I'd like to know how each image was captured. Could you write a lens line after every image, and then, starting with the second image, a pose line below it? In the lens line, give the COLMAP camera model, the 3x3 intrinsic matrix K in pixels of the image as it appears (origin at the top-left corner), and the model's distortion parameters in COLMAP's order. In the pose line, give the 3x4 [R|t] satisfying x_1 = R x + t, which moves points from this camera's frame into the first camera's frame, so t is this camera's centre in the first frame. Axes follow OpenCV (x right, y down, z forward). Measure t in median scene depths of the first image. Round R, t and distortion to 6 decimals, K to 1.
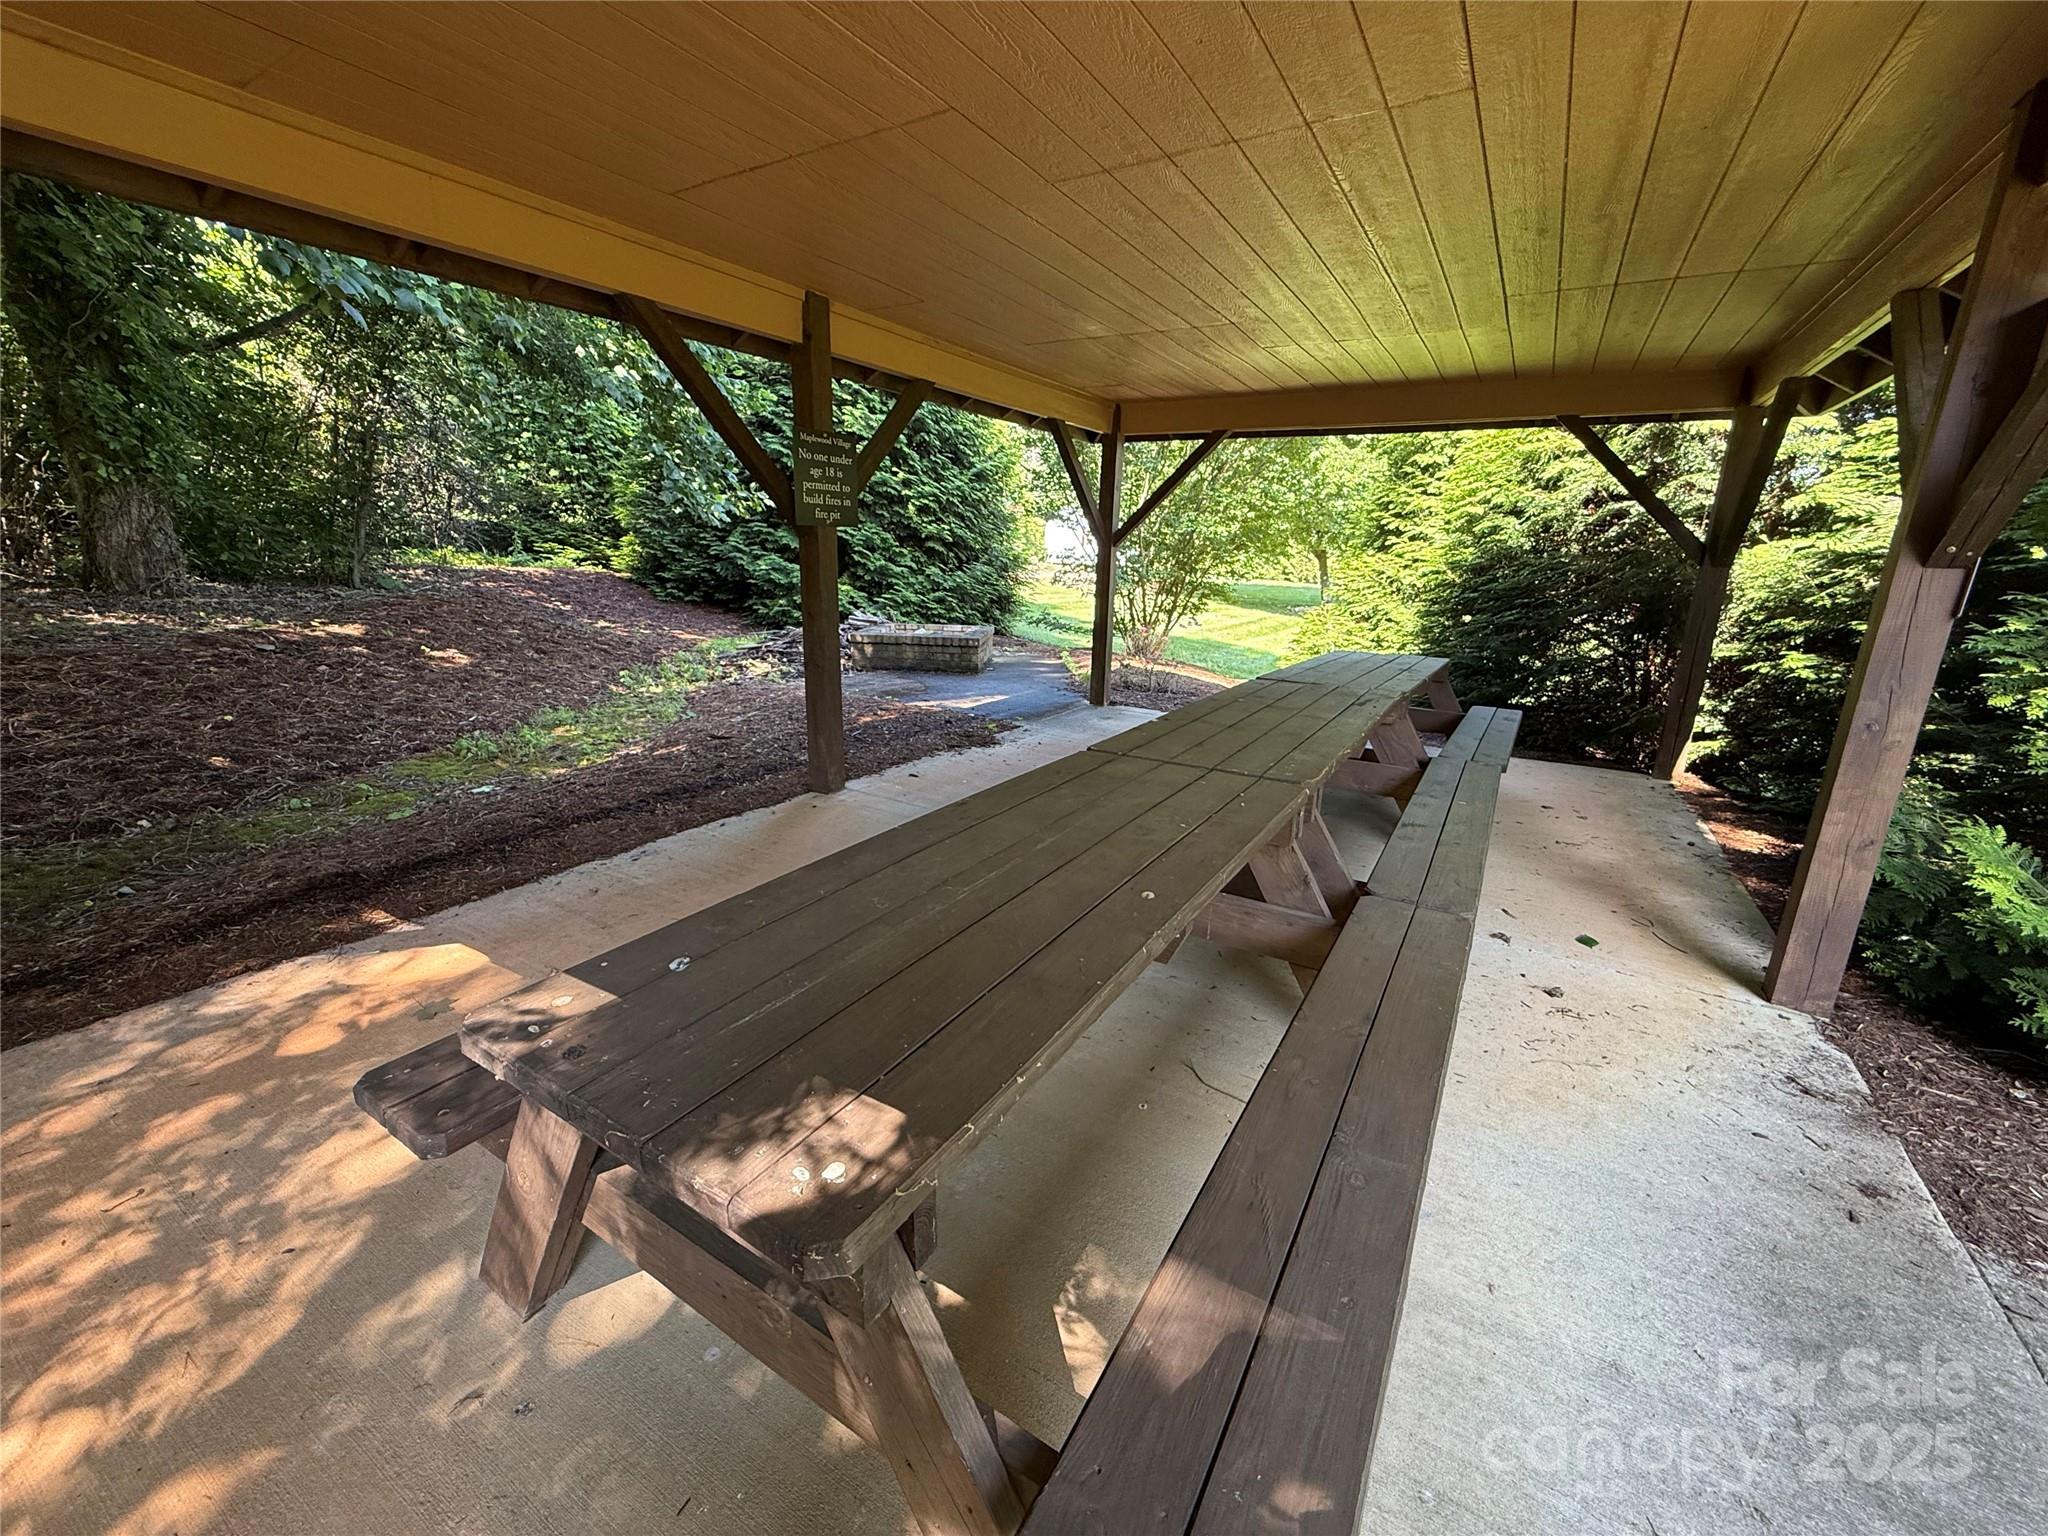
lens RADIAL K [[849.4, 0, 1024.0], [0, 849.4, 768.0], [0, 0, 1]] dist [-0.001114, 0.000158]
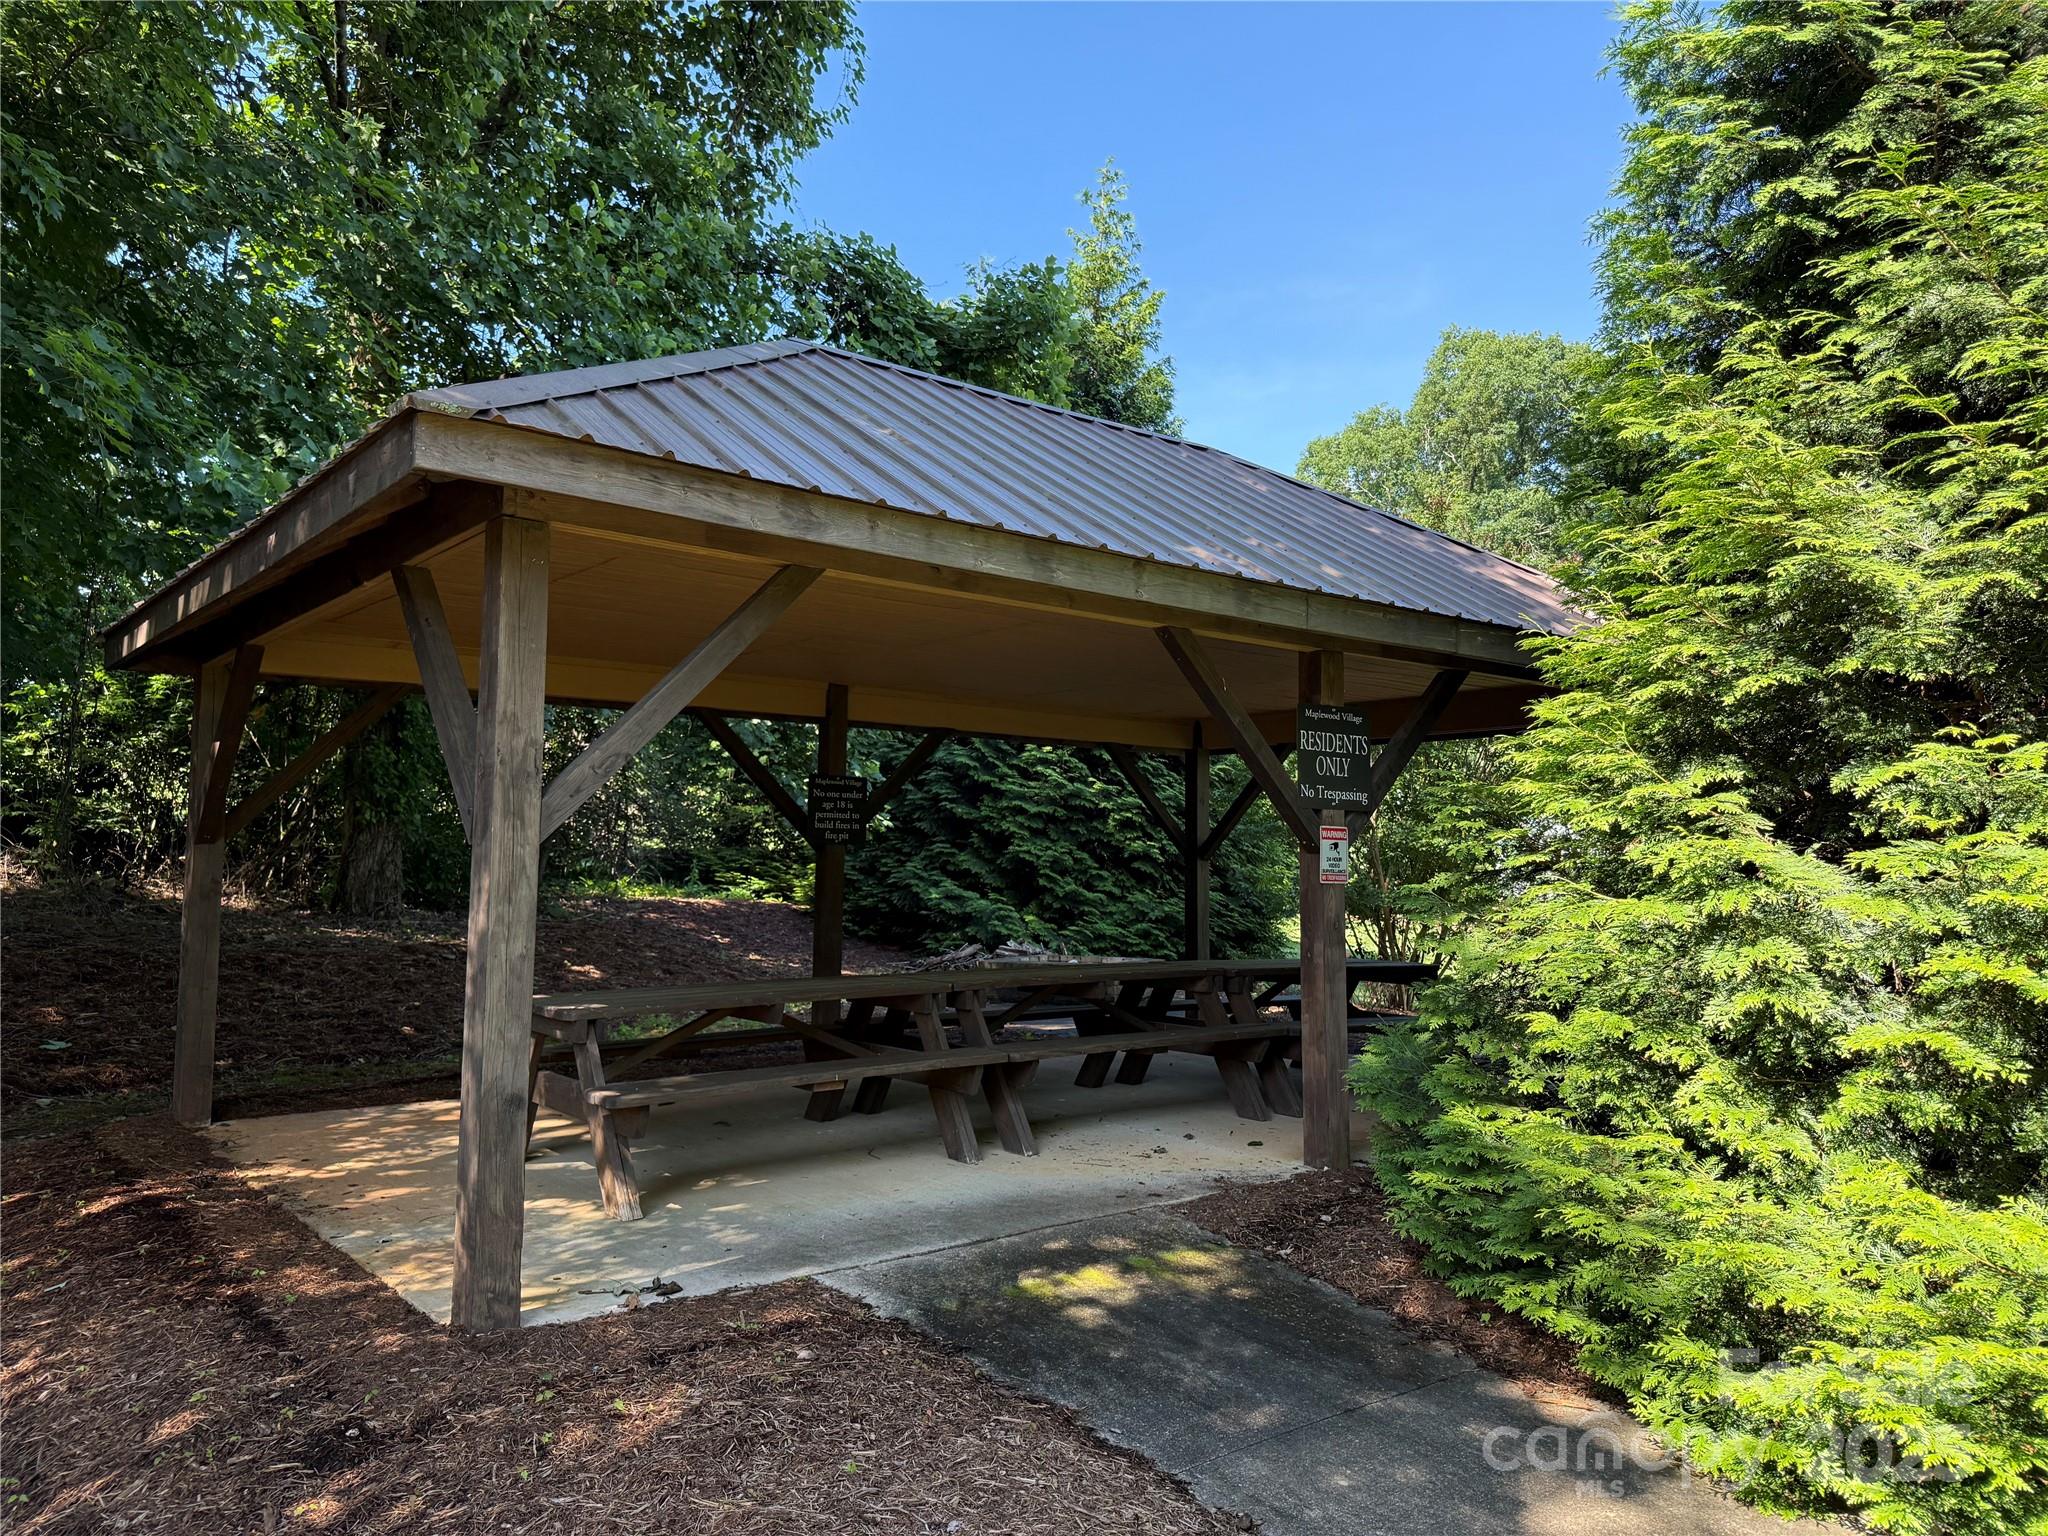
lens RADIAL K [[1372.7, 0, 1034.5], [0, 1372.7, 724.5], [0, 0, 1]] dist [-0.003209, -0.002582]
pose [[0.951337, -0.048786, -0.304267, 0.205343], [-0.062894, 0.935864, -0.346702, 0.072172], [0.301667, 0.348967, 0.887254, -0.241117]]
